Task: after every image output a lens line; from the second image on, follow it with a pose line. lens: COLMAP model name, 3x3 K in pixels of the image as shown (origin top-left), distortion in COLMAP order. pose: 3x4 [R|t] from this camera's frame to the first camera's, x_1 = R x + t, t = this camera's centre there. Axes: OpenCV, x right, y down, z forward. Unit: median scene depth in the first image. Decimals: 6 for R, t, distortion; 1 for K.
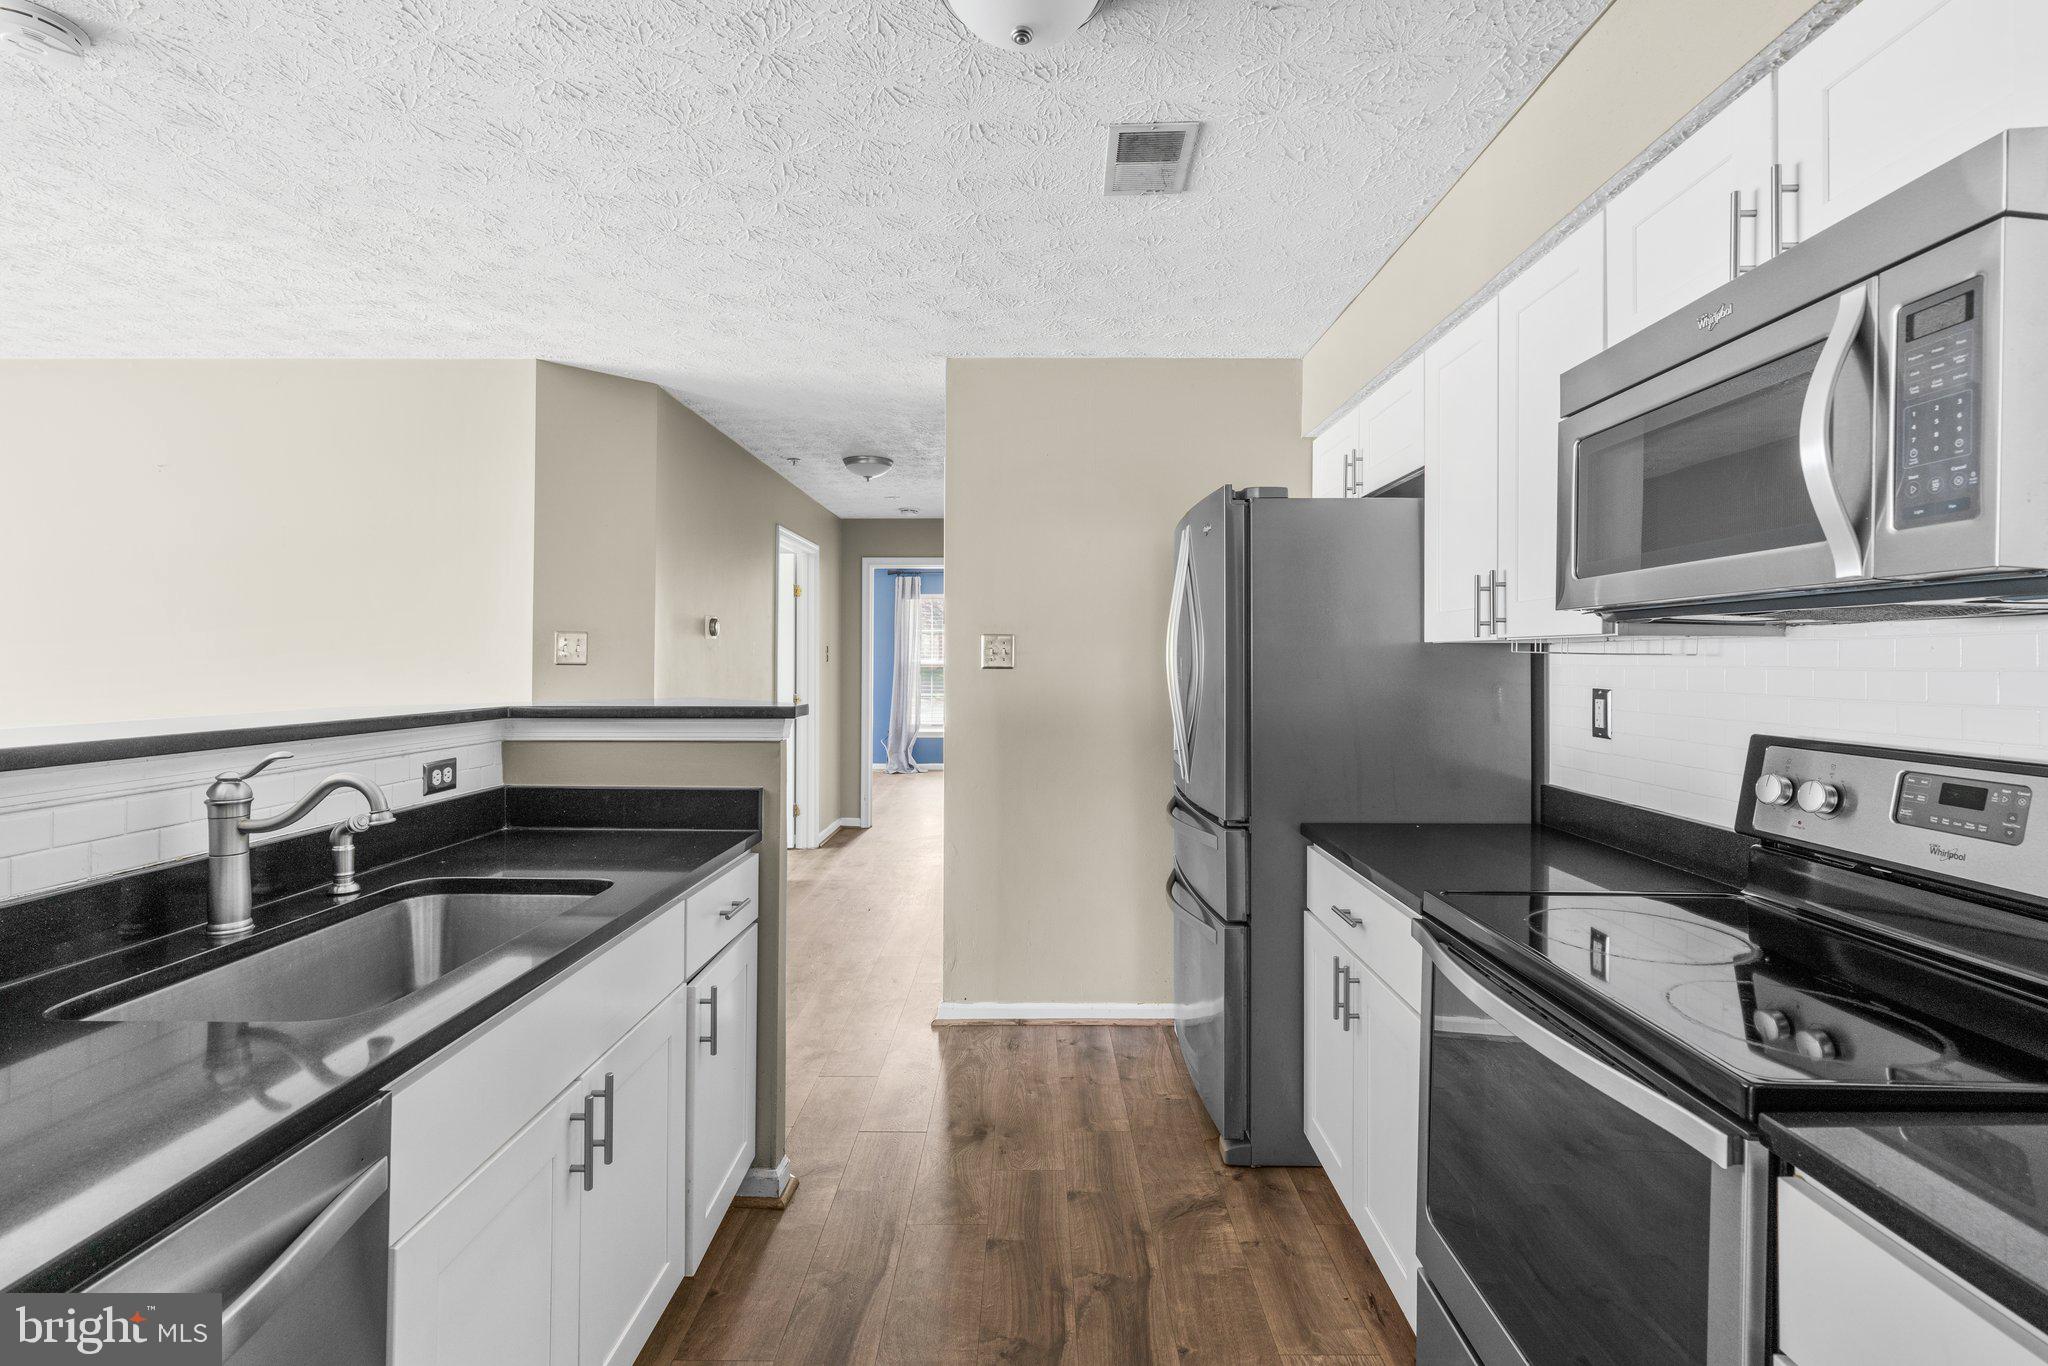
lens RADIAL K [[933.1, 0, 1026.5], [0, 933.1, 657.1], [0, 0, 1]] dist [-0.011030, 0.004308]
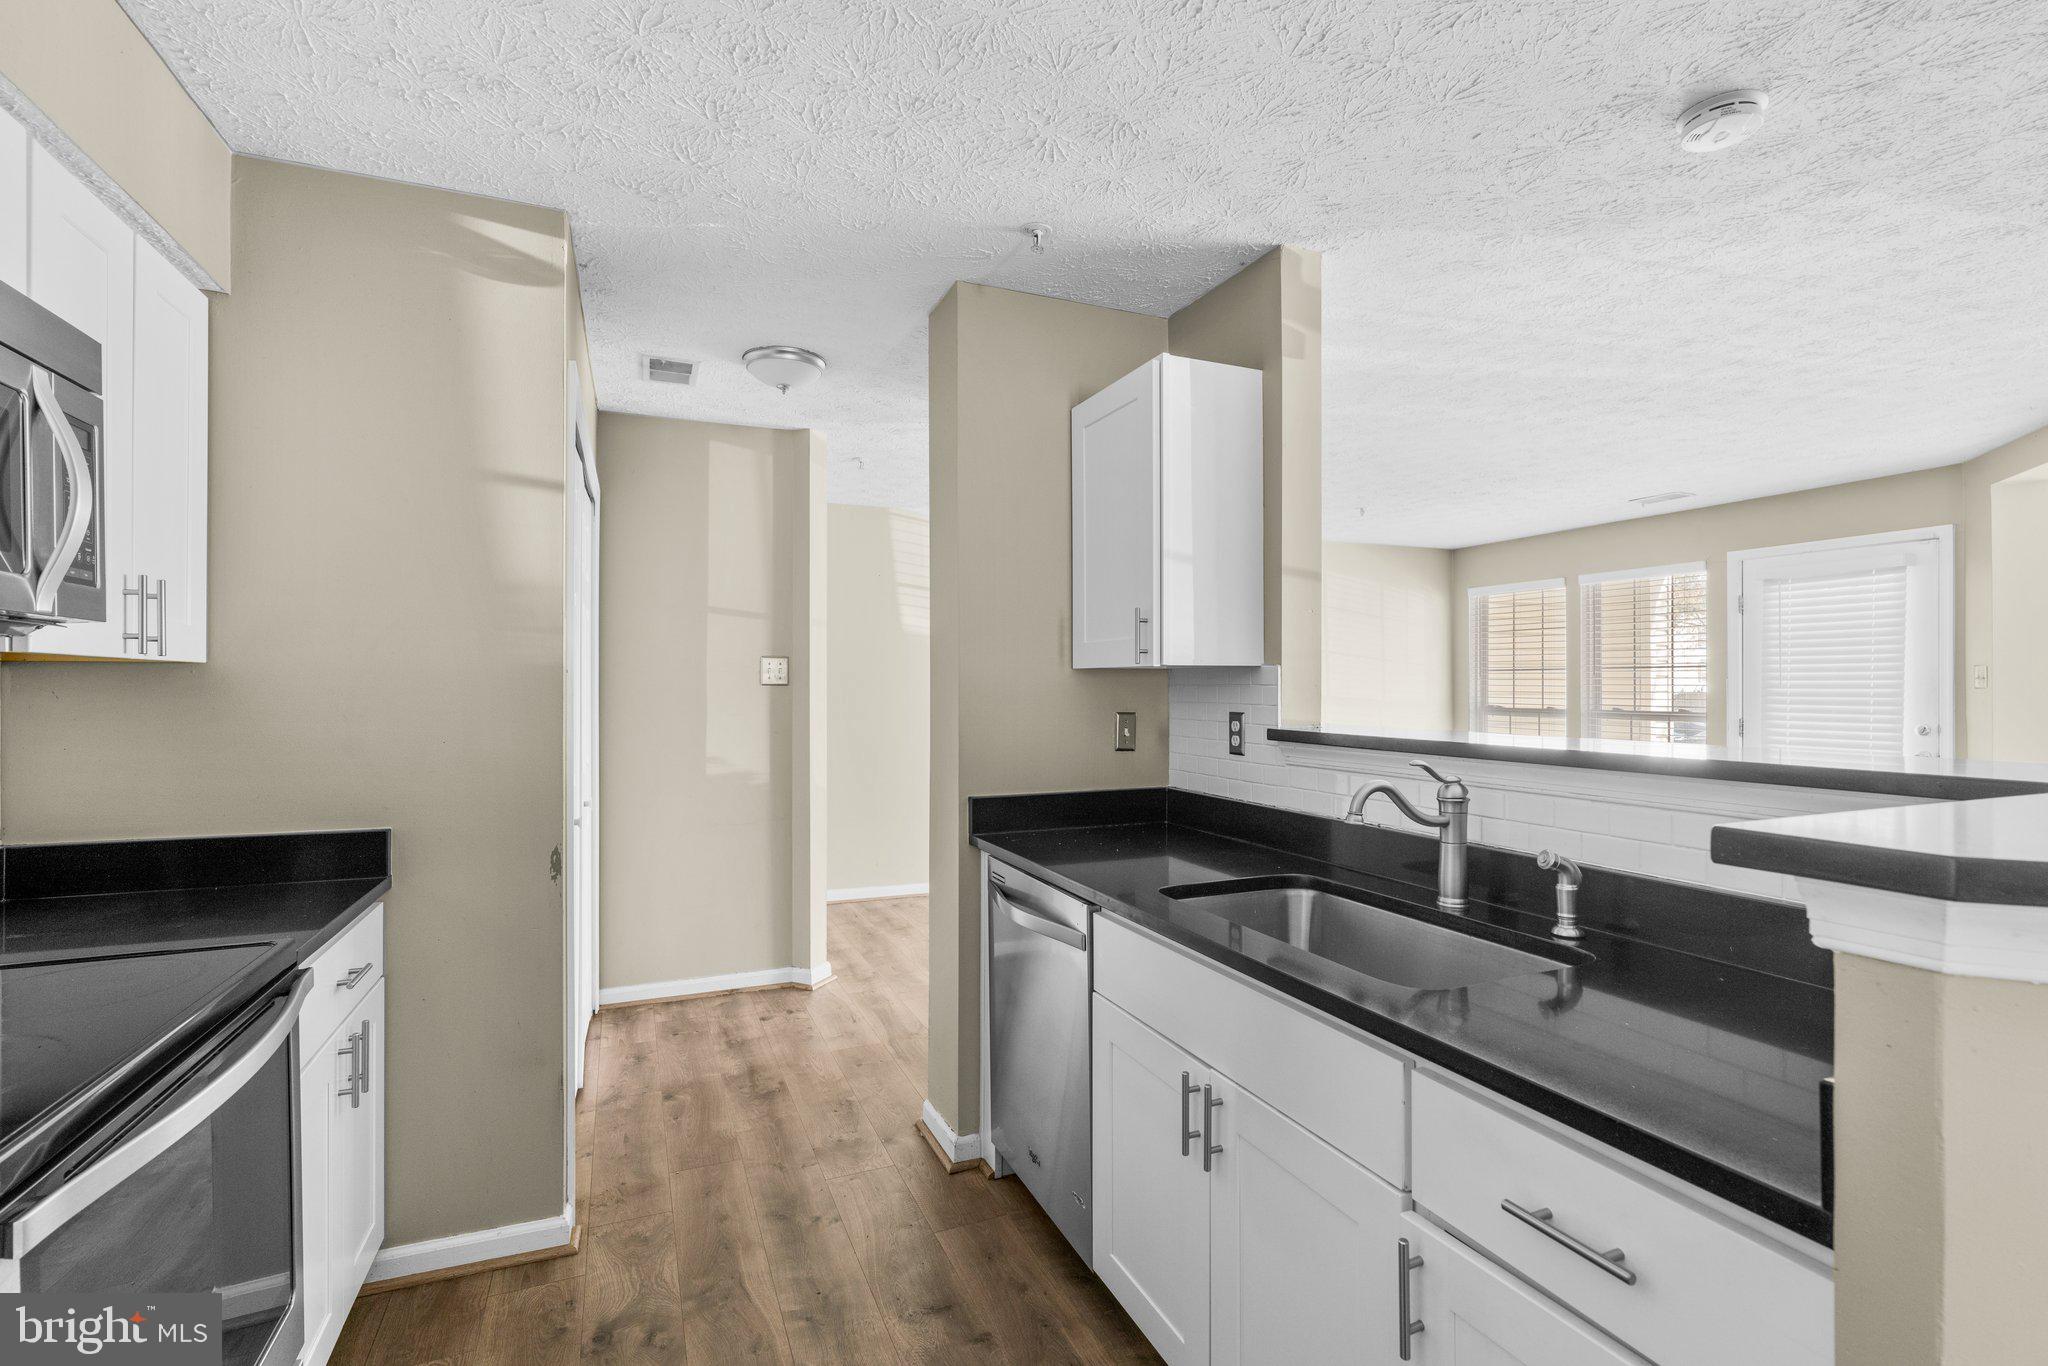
lens RADIAL K [[926.2, 0, 1021.5], [0, 926.2, 682.6], [0, 0, 1]] dist [-0.010923, 0.003717]
pose [[-0.914894, -0.004106, -0.403674, 0.104293], [-0.000382, 0.999957, -0.009307, 0.007221], [0.403695, -0.008360, -0.914855, 1.231109]]
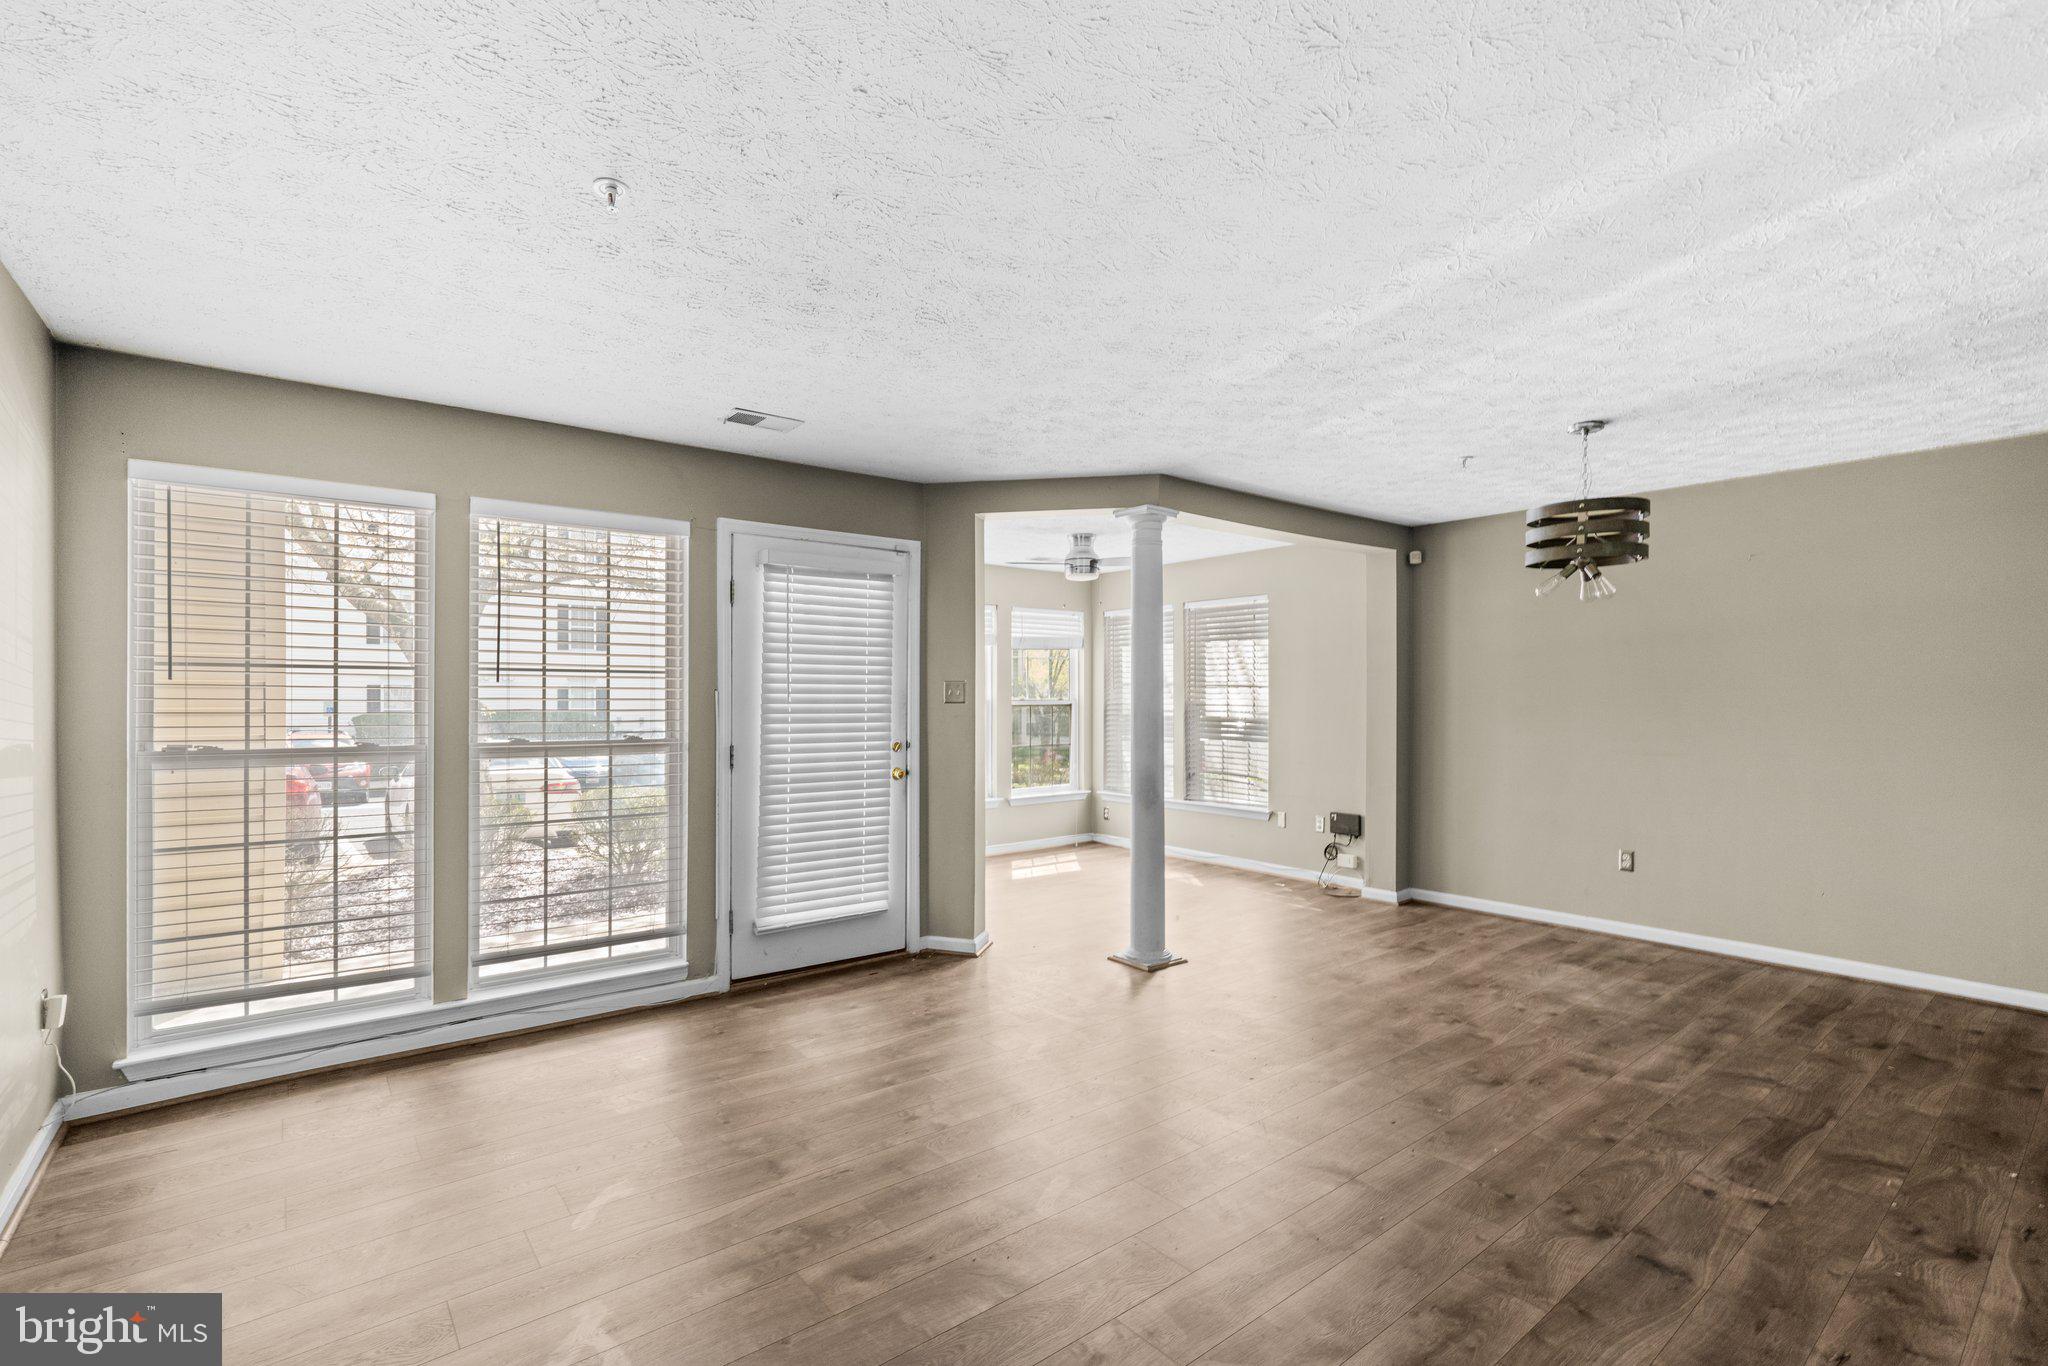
lens RADIAL K [[920.0, 0, 1017.7], [0, 920.0, 697.3], [0, 0, 1]] dist [-0.005140, 0.001405]
pose [[0.629150, -0.004344, -0.777272, -0.915273], [0.006892, 0.999976, -0.000010, -0.011566], [0.777253, -0.005351, 0.629165, -1.076045]]
